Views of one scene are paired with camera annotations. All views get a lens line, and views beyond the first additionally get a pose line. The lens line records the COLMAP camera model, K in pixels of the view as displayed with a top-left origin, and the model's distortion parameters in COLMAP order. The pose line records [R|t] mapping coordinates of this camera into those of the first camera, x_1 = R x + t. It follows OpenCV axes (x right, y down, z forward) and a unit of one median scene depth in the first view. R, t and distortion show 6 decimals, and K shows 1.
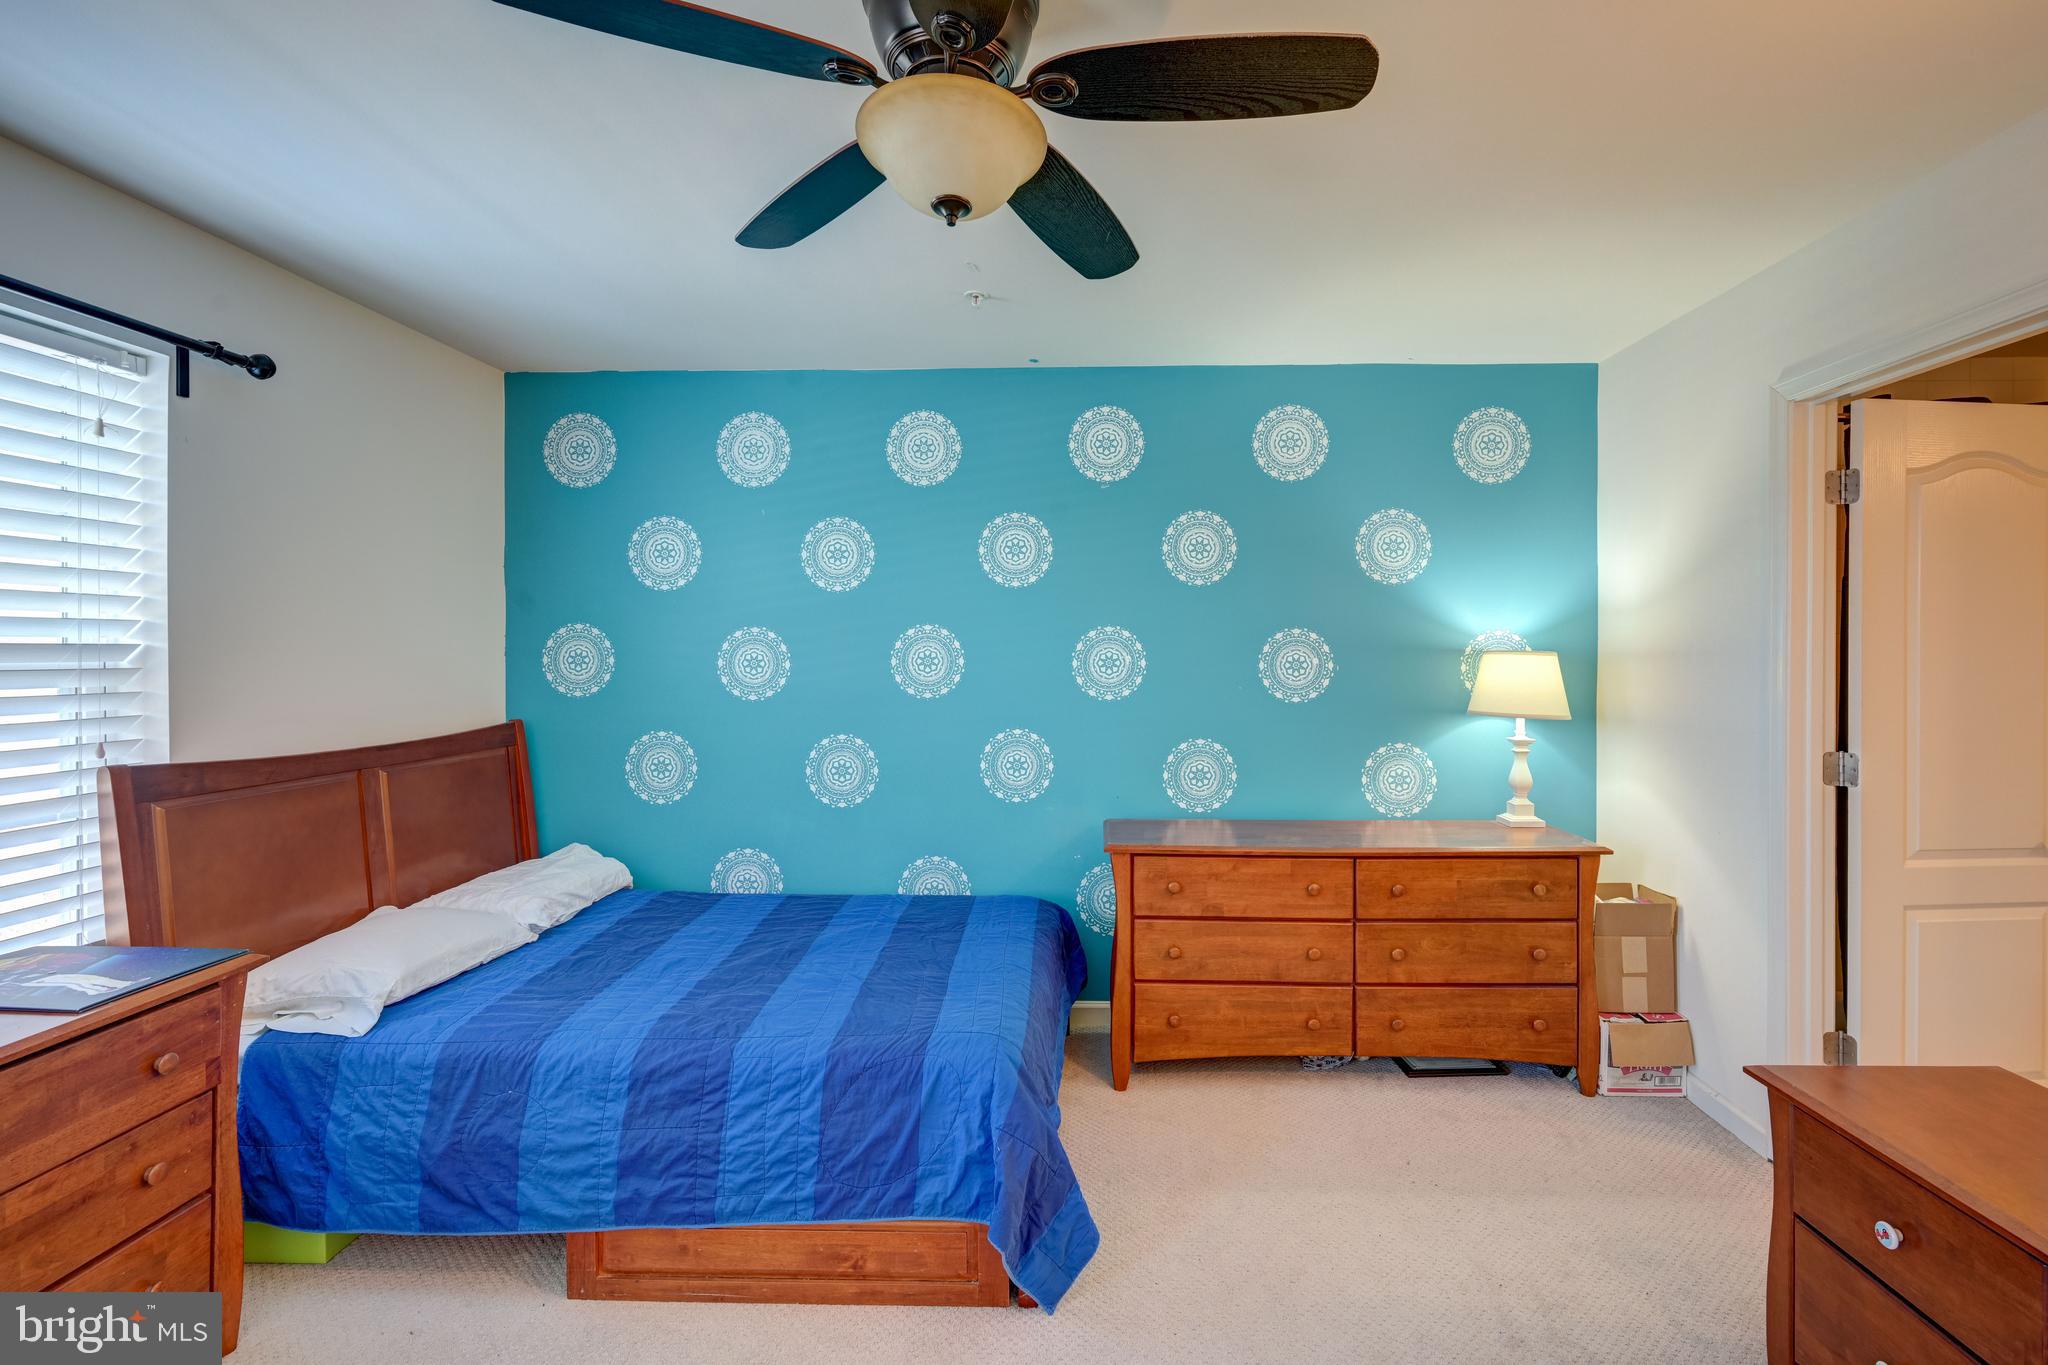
lens RADIAL K [[914.4, 0, 1030.7], [0, 914.4, 659.3], [0, 0, 1]] dist [0.003137, 0.000721]
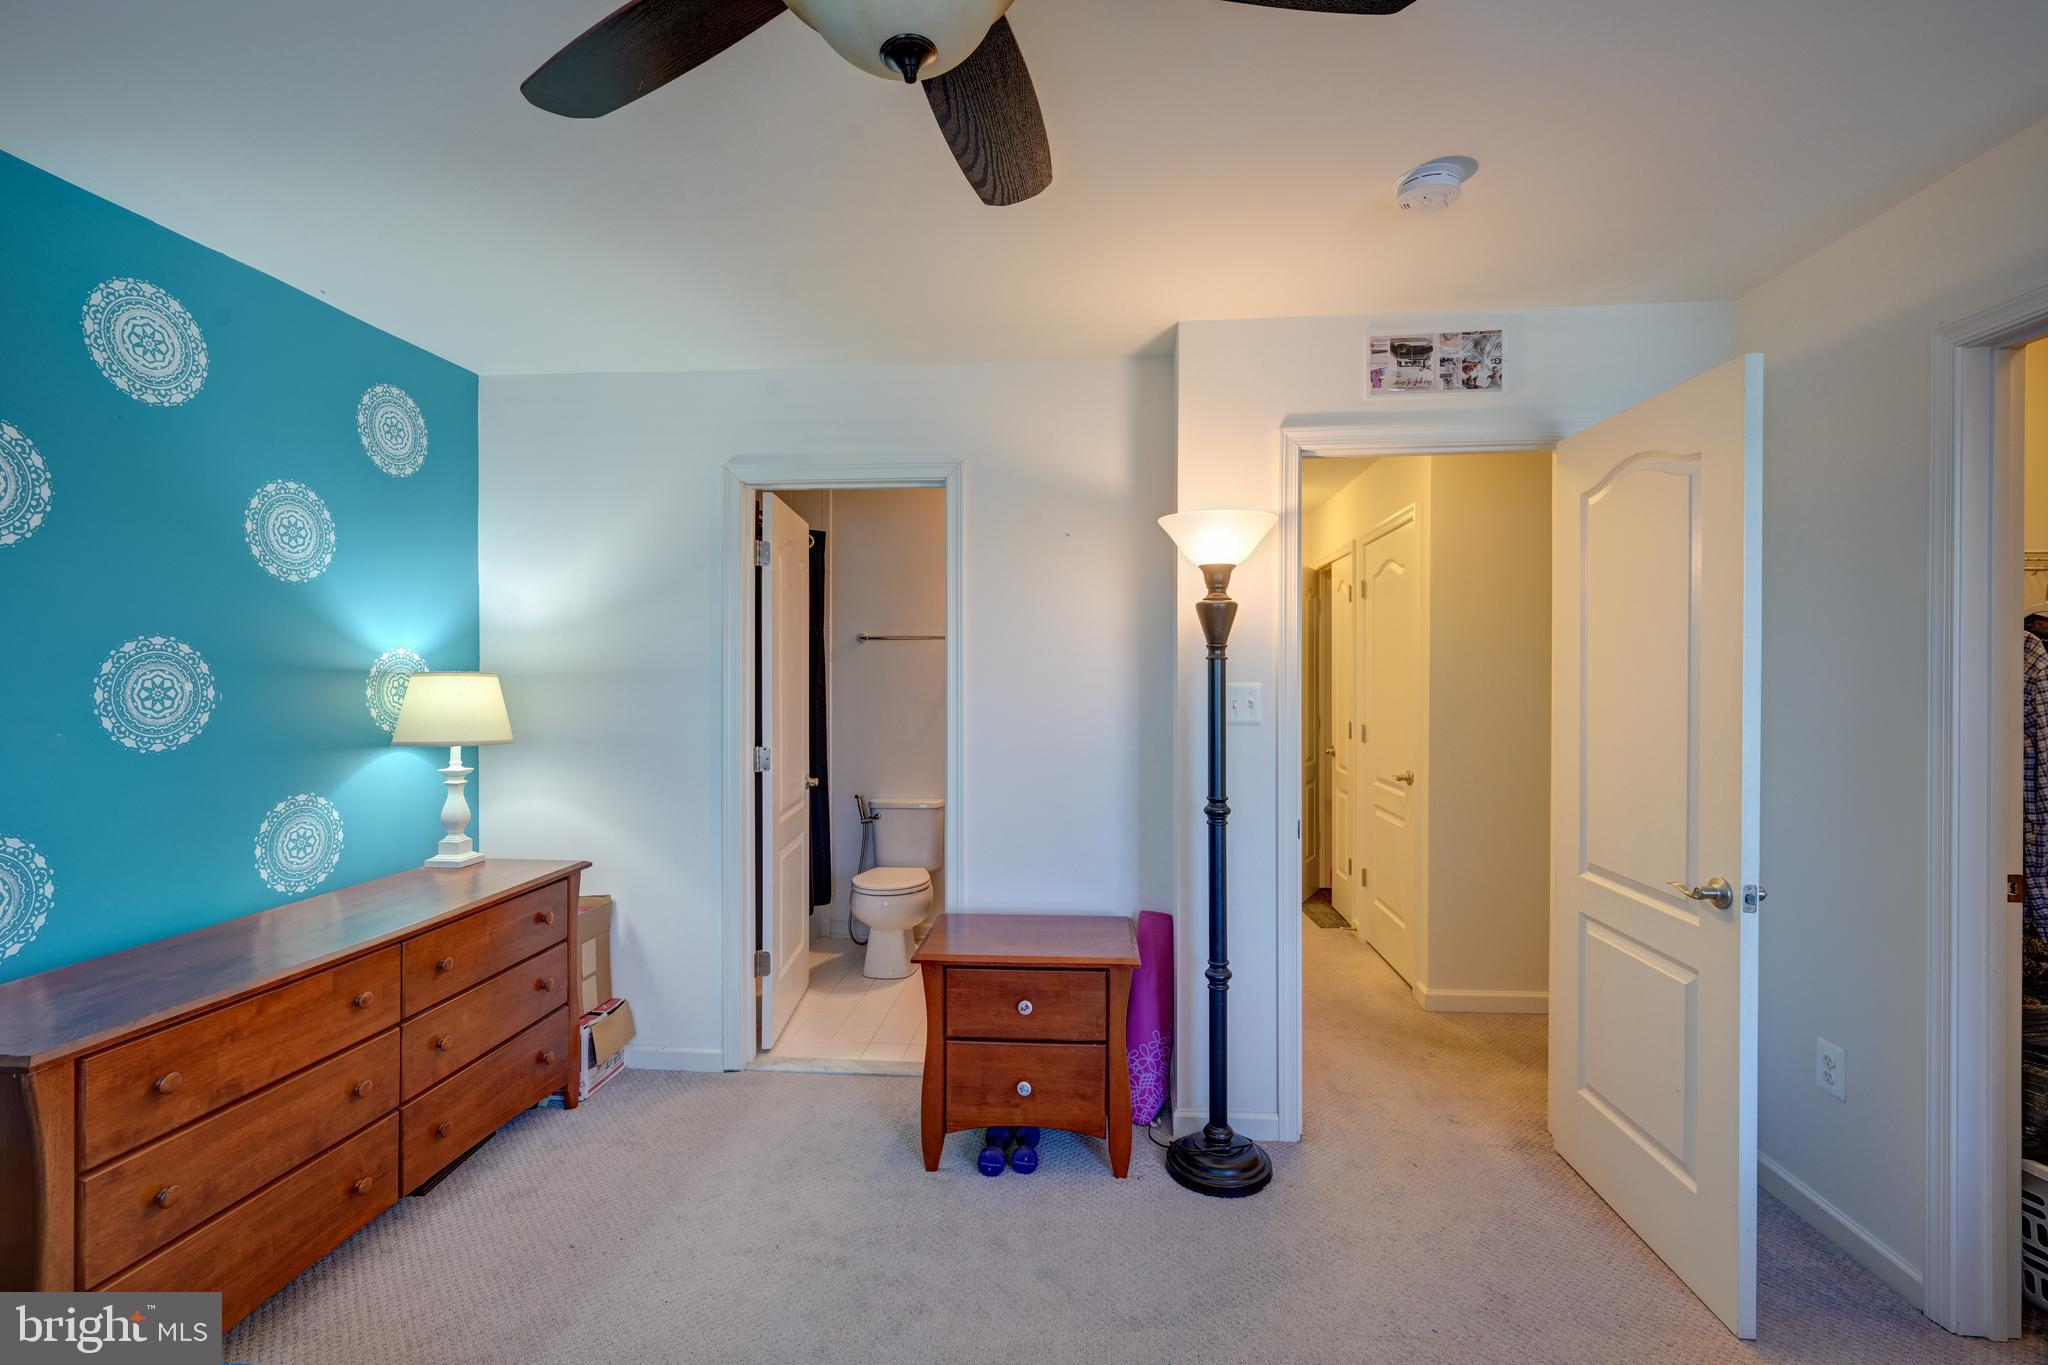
lens RADIAL K [[949.0, 0, 1024.0], [0, 949.0, 682.5], [0, 0, 1]] dist [-0.000409, -0.000465]
pose [[0.044591, -0.009288, 0.998962, -0.357980], [0.006435, 0.999939, 0.009010, -0.003595], [-0.998985, 0.006027, 0.044648, 0.378250]]
